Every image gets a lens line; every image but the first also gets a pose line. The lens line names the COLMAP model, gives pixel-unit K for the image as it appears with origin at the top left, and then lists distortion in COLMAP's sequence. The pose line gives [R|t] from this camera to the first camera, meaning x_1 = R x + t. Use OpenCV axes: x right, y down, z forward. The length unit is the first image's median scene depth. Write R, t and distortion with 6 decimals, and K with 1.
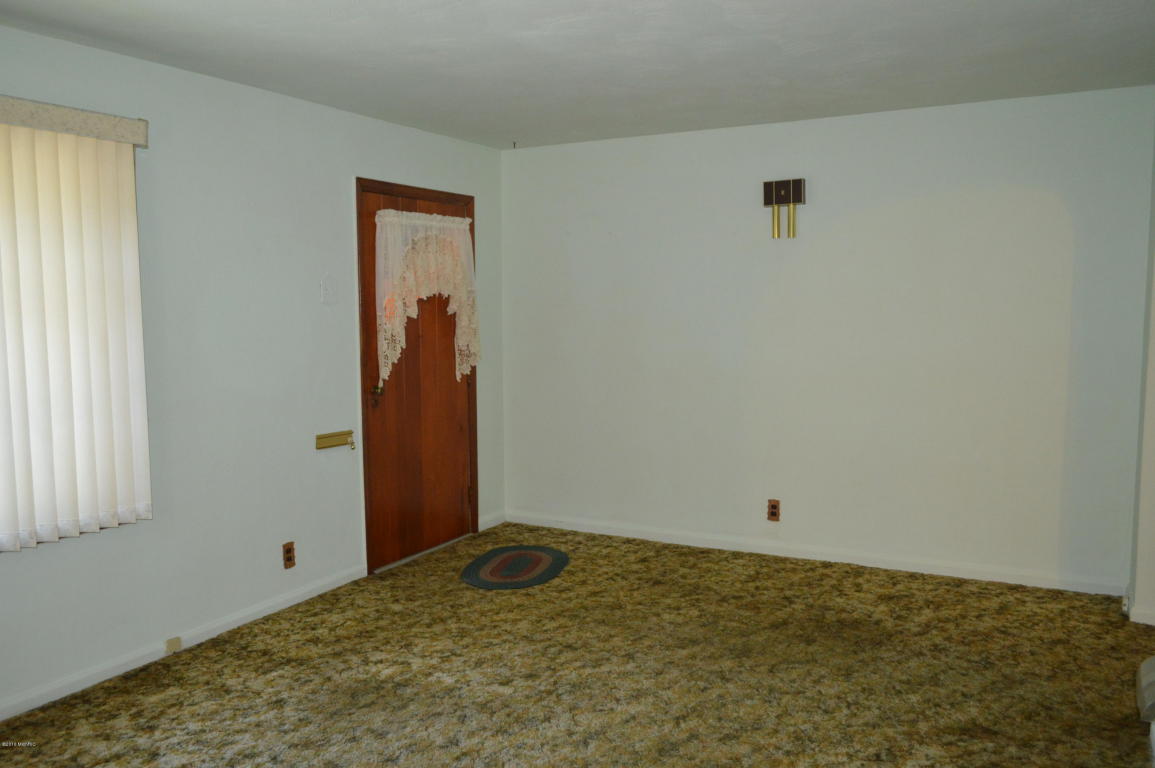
lens RADIAL K [[913.0, 0, 577.5], [0, 913.0, 384.0], [0, 0, 1]] dist [-0.011420, 0.004647]
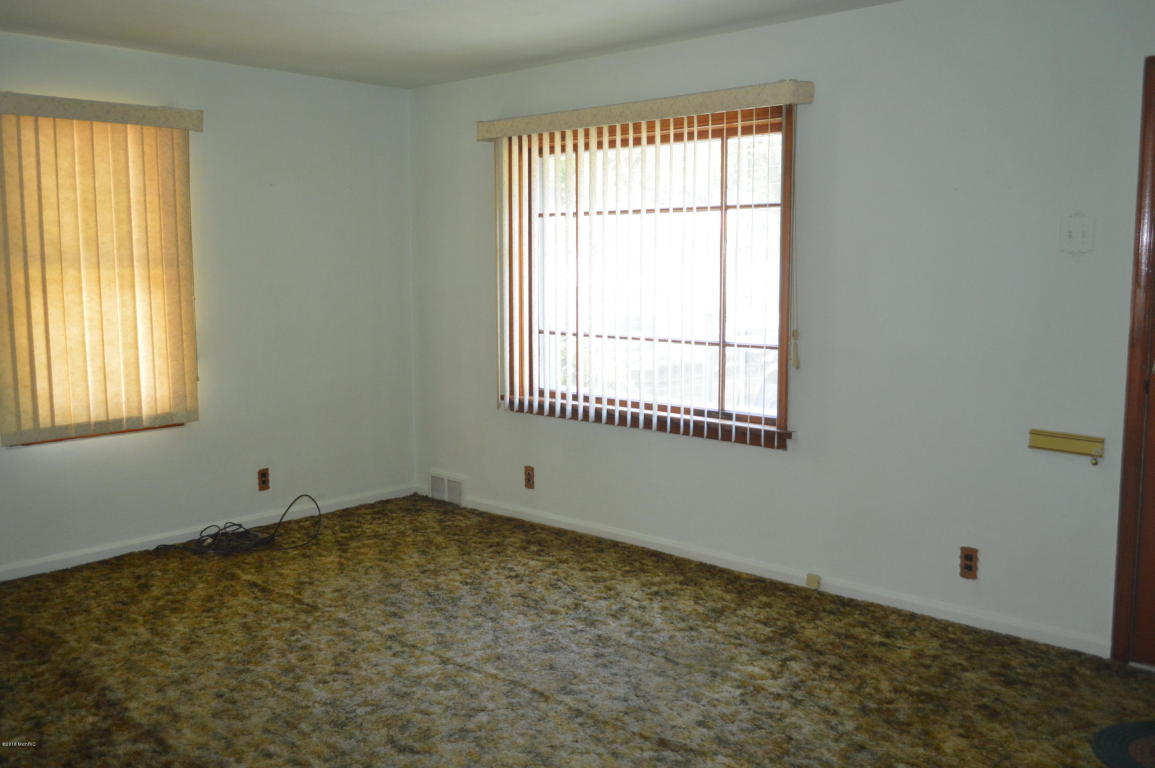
lens RADIAL K [[1055.3, 0, 577.5], [0, 1055.3, 384.0], [0, 0, 1]] dist [-0.002989, -0.006694]
pose [[-0.260530, 0.123263, -0.957565, 0.776055], [-0.081566, 0.985460, 0.149046, -0.095921], [0.962014, 0.116936, -0.246688, 1.043975]]
